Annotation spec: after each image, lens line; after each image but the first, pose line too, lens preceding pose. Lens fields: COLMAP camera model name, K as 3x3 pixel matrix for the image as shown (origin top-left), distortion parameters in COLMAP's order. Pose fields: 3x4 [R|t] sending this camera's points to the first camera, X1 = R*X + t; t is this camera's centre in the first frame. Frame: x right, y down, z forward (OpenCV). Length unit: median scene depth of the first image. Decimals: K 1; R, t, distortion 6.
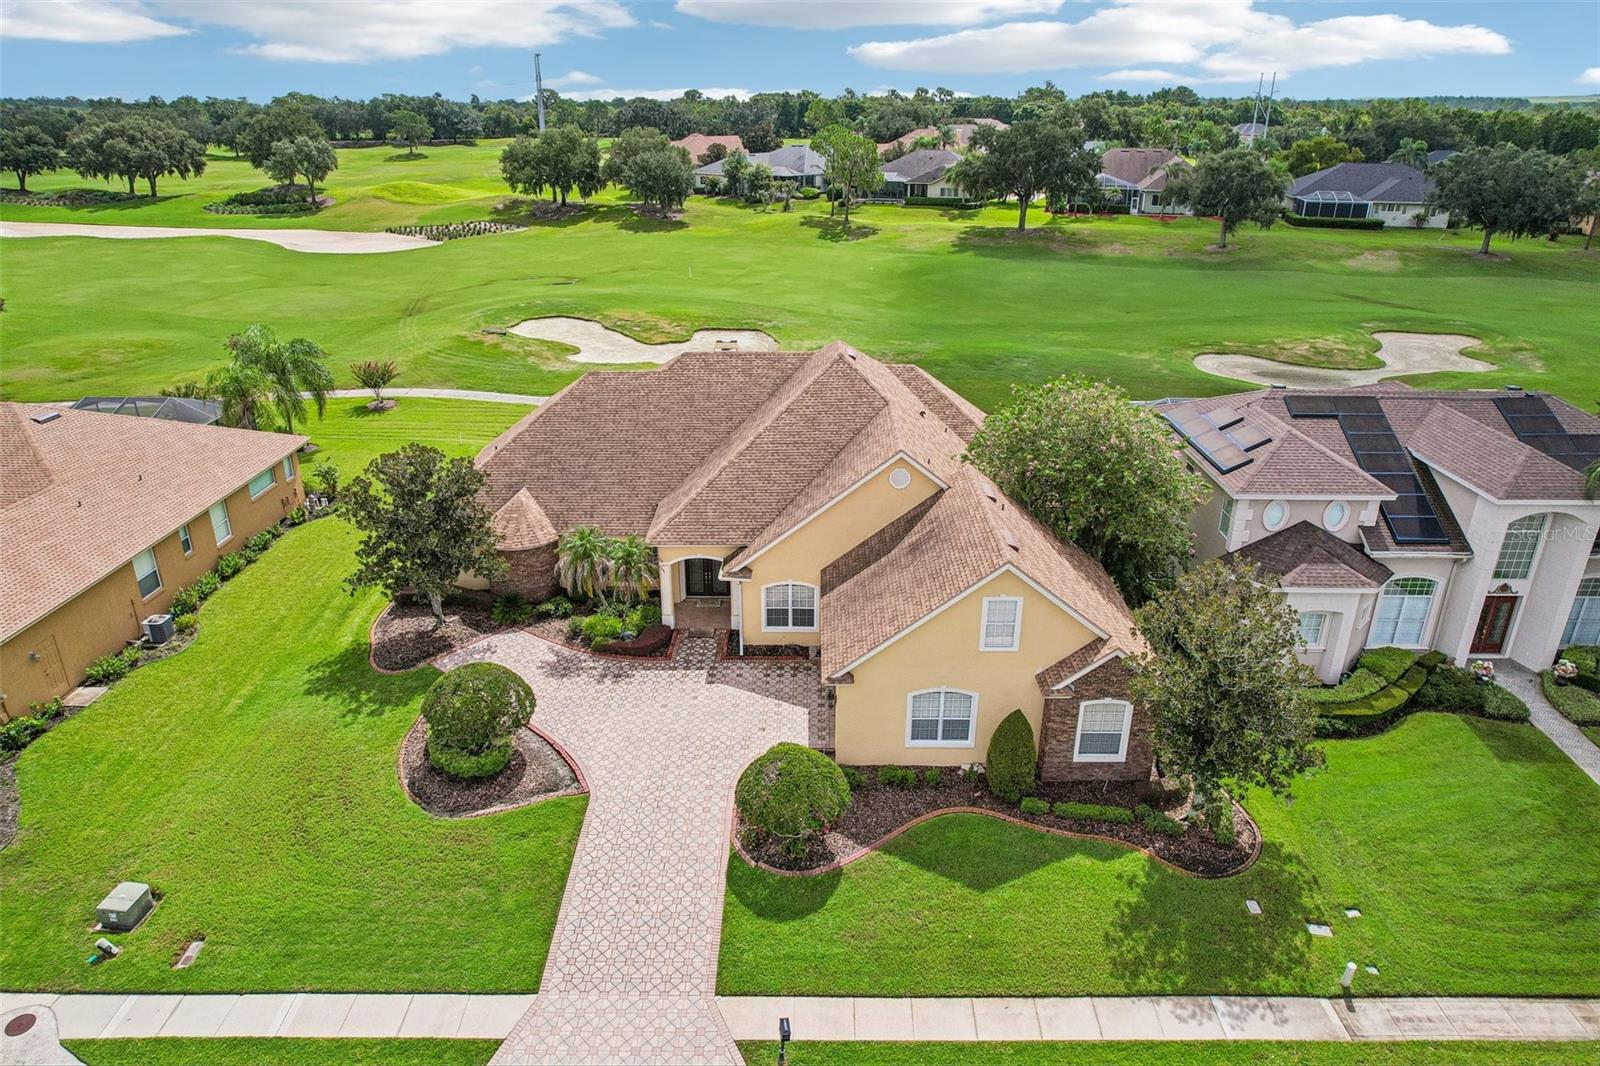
lens RADIAL K [[1026.3, 0, 800.0], [0, 1026.3, 533.0], [0, 0, 1]] dist [-0.069502, 0.055770]
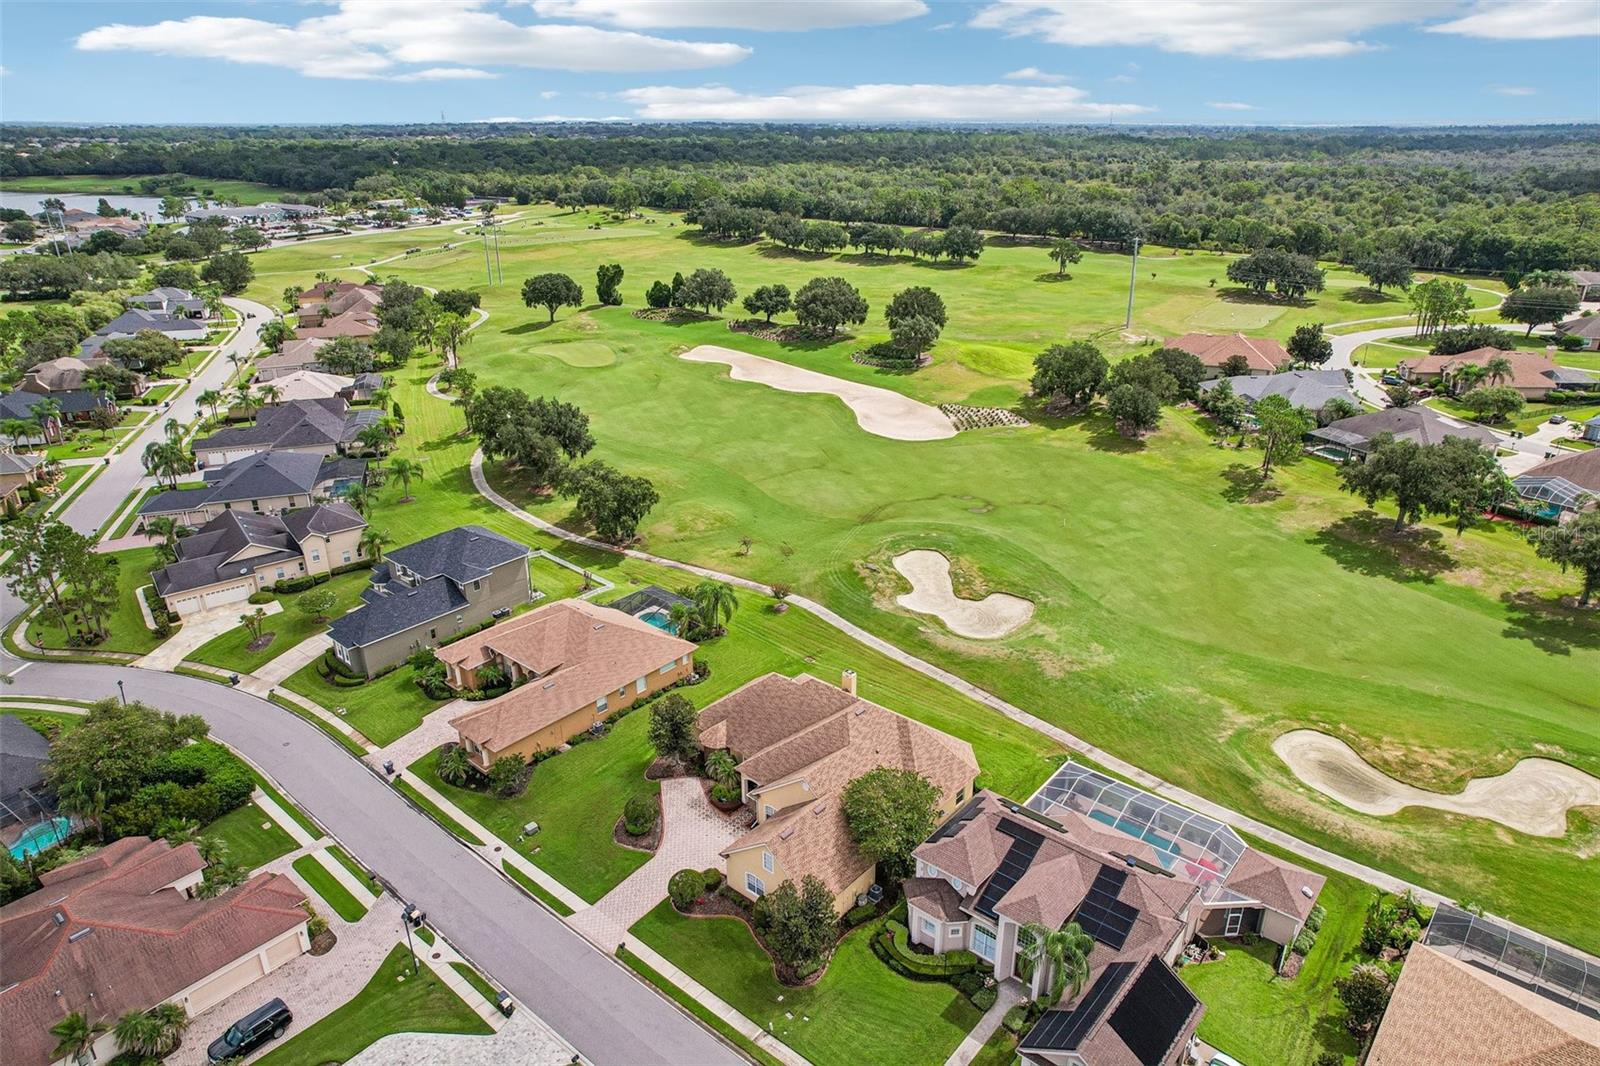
lens RADIAL K [[1026.3, 0, 800.0], [0, 1026.3, 533.0], [0, 0, 1]] dist [-0.069502, 0.055770]
pose [[0.767376, 0.247229, -0.591618, 1.234795], [-0.249084, 0.965152, 0.080242, -0.743822], [0.590839, 0.085787, 0.802215, -0.887182]]
